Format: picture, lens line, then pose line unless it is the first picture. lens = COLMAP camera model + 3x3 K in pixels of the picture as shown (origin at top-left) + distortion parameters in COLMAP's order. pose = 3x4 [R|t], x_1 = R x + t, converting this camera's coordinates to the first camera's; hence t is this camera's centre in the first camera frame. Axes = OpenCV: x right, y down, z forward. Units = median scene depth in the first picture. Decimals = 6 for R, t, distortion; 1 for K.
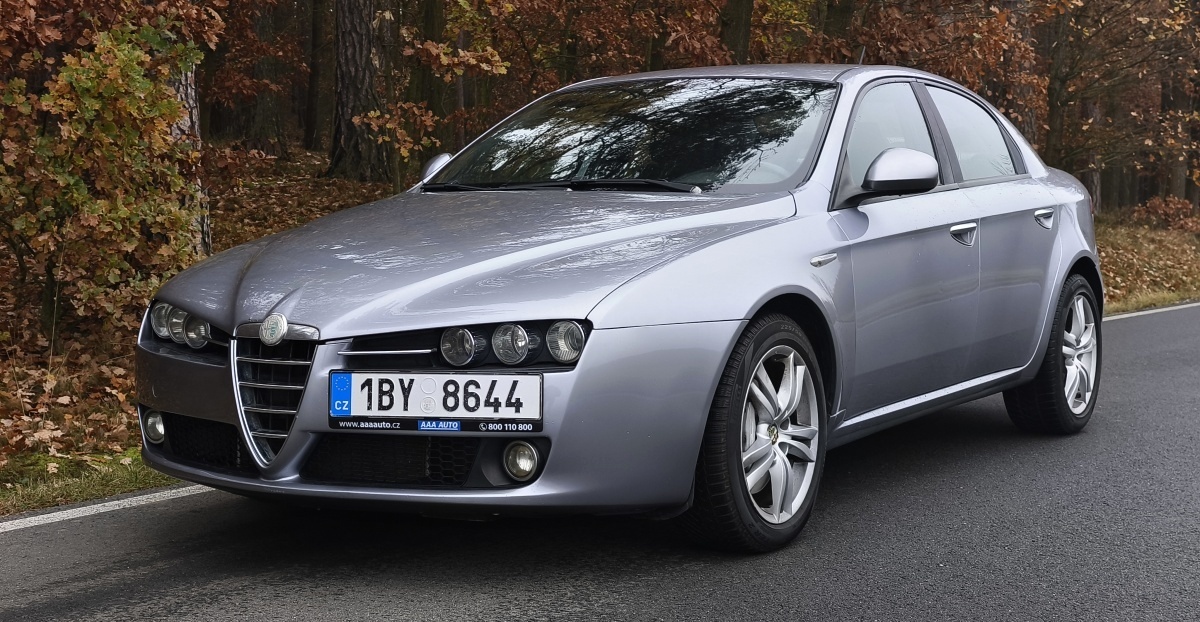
lens RADIAL K [[1670.5, 0, 600.0], [0, 1670.5, 311.0], [0, 0, 1]] dist [0.035501, -0.003115]
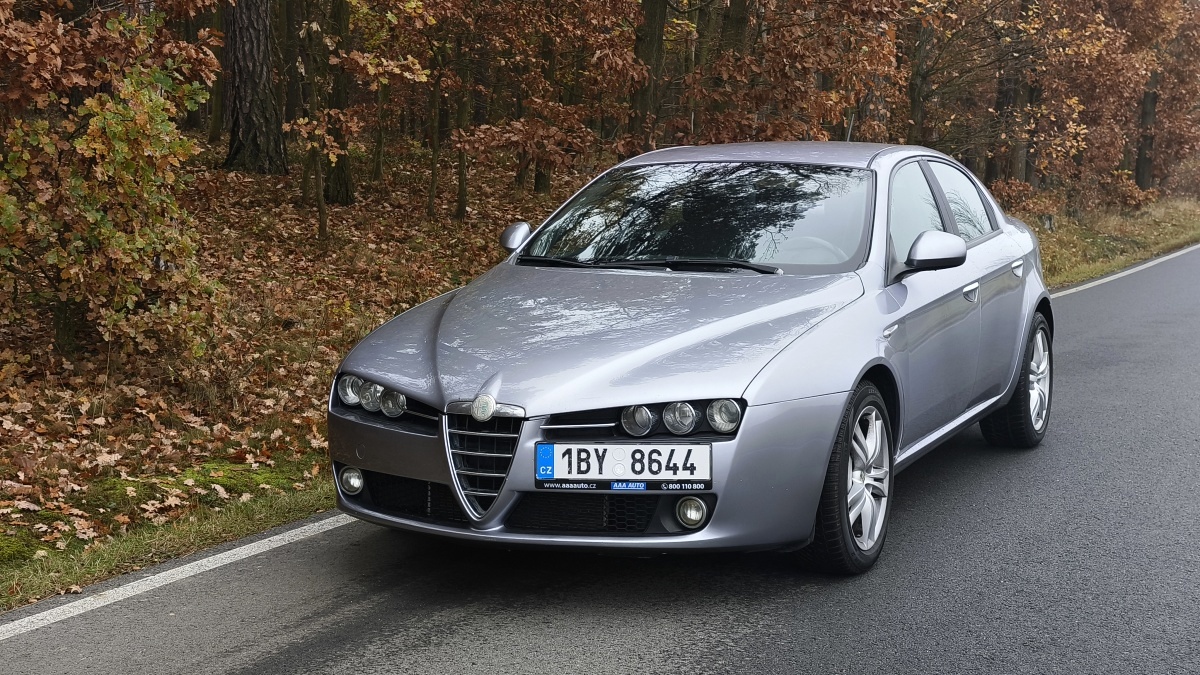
lens RADIAL K [[1656.1, 0, 597.5], [0, 1656.1, 308.5], [0, 0, 1]] dist [0.046462, -0.006999]
pose [[0.994931, -0.011433, 0.099906, -0.234942], [0.009298, 0.999719, 0.021810, -0.088730], [-0.100127, -0.020771, 0.994758, -0.220582]]
